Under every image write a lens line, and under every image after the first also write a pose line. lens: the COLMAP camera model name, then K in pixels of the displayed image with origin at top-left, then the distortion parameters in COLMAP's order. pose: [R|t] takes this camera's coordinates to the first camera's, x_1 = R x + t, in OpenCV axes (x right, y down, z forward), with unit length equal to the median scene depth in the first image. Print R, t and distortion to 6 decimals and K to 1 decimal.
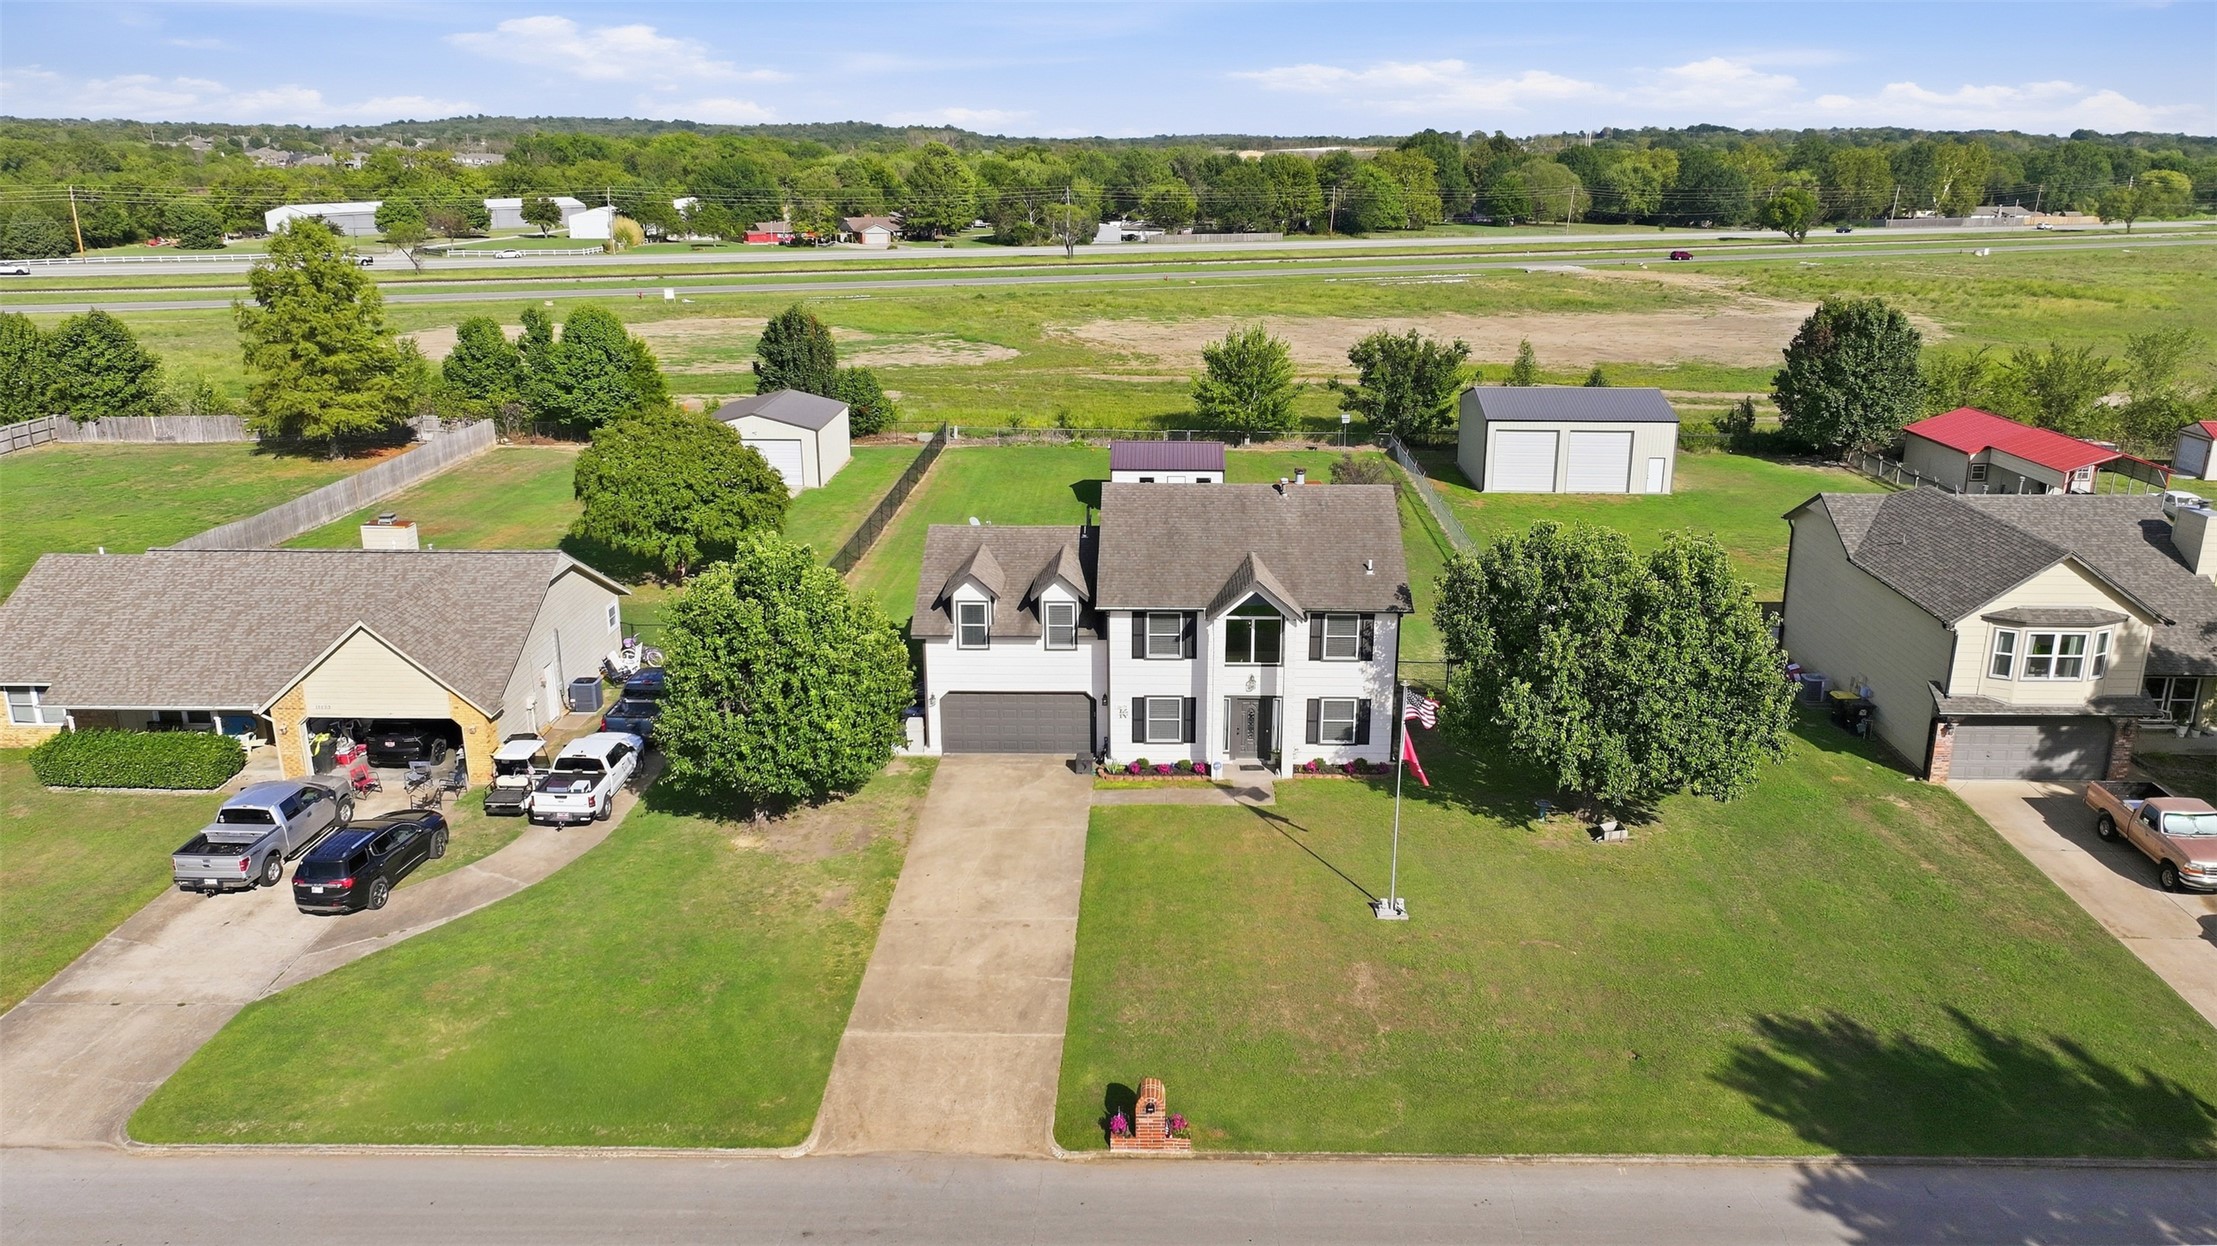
lens RADIAL K [[1564.1, 0, 1118.5], [0, 1564.1, 622.3], [0, 0, 1]] dist [0.013455, 0.004112]
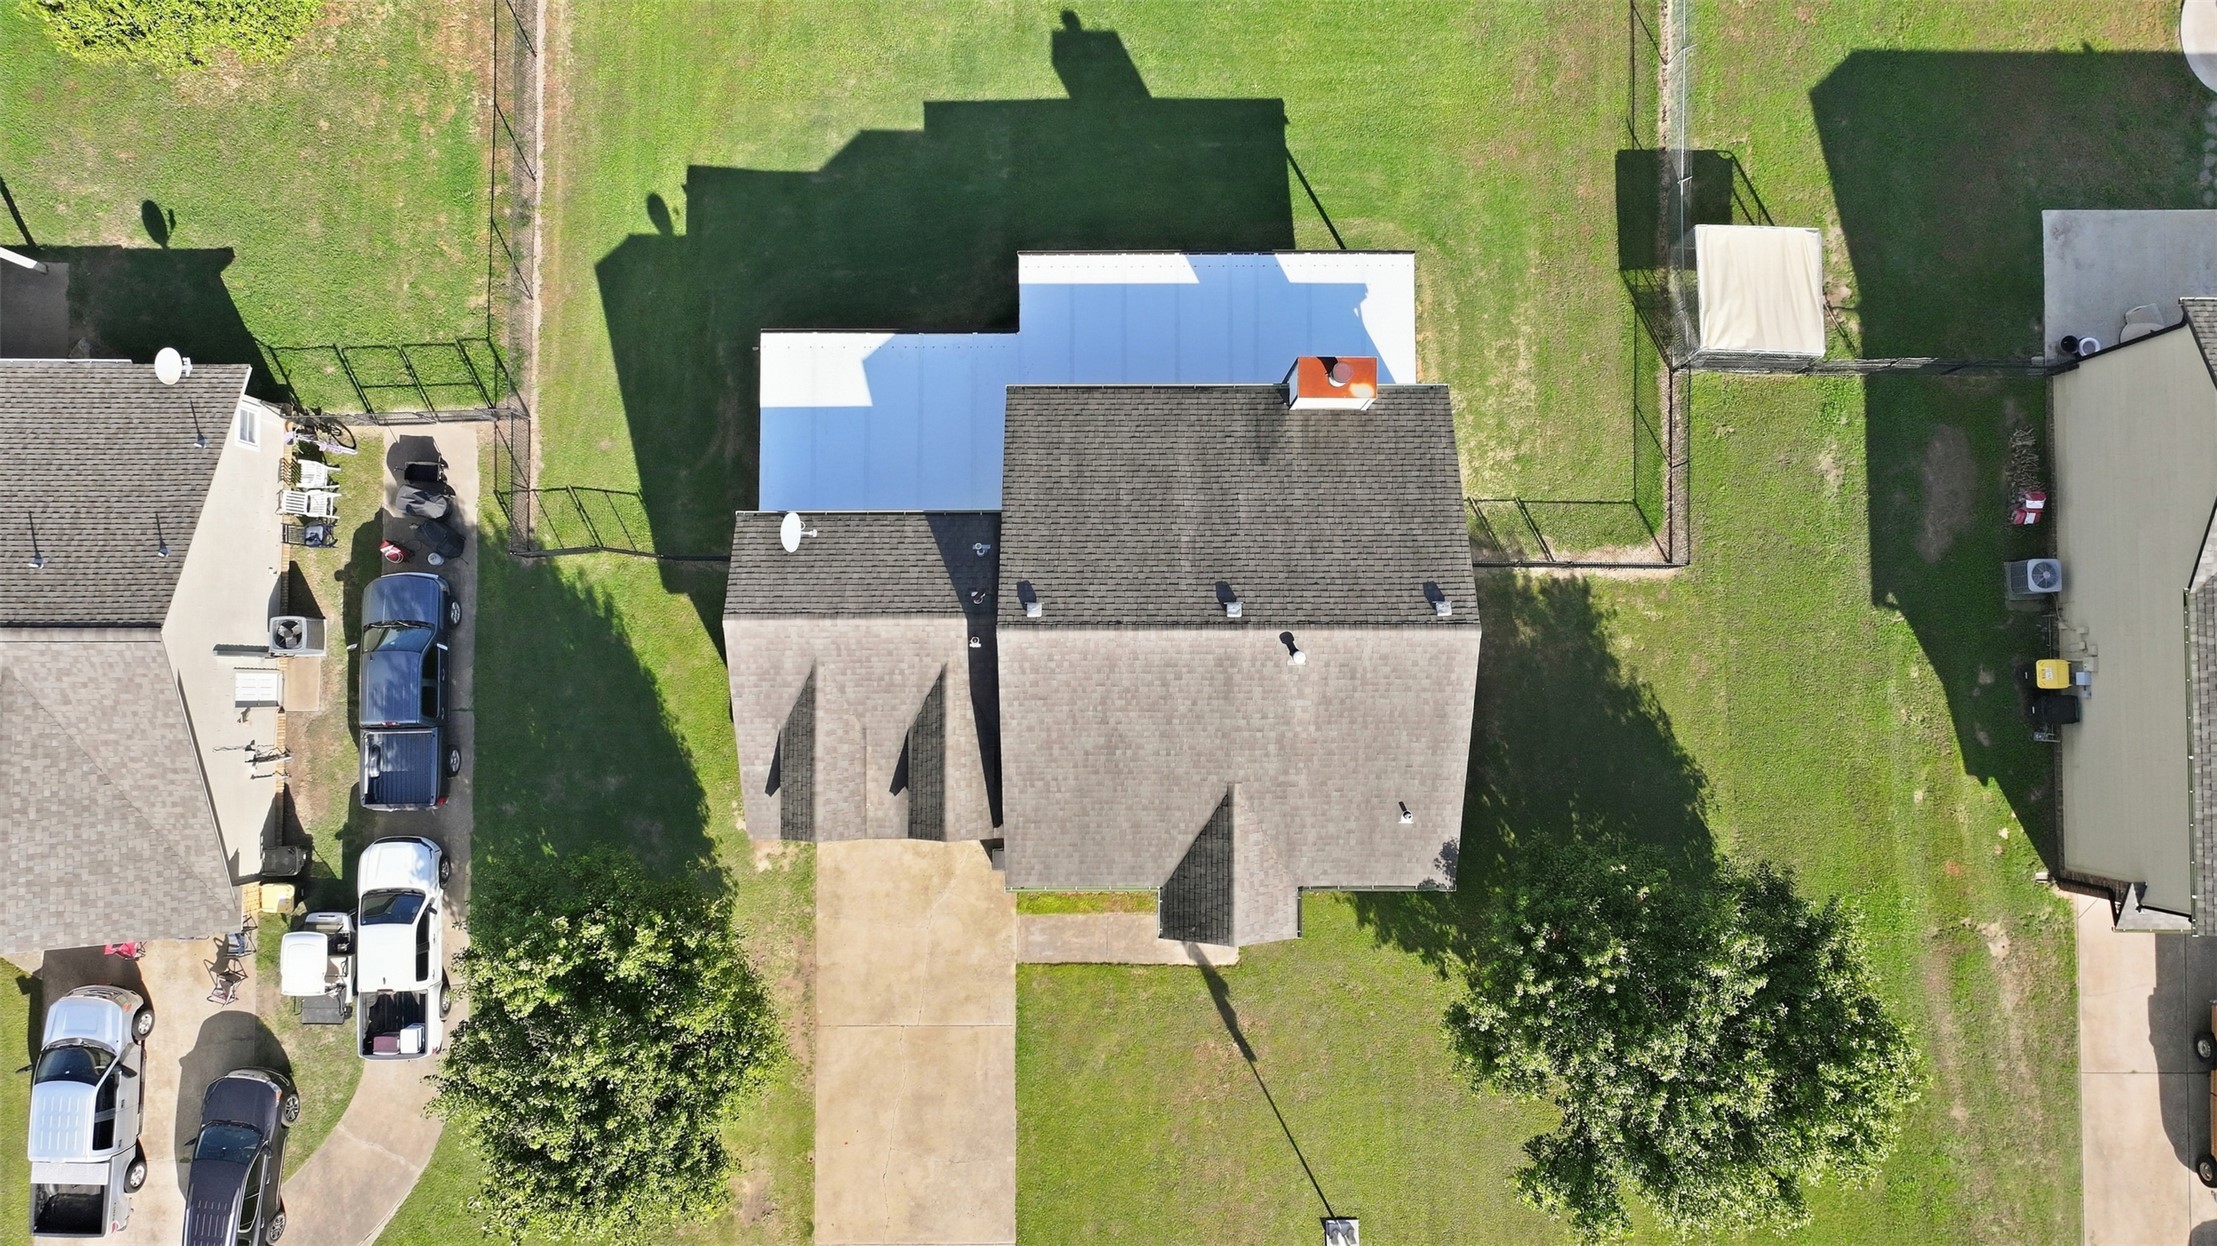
lens RADIAL K [[1564.1, 0, 1095.2], [0, 1564.1, 622.5], [0, 0, 1]] dist [0.013455, 0.004112]
pose [[0.999601, -0.024767, -0.013589, 0.037688], [0.021140, 0.336687, 0.941379, -0.694940], [-0.018740, -0.941291, 0.337076, 0.850721]]
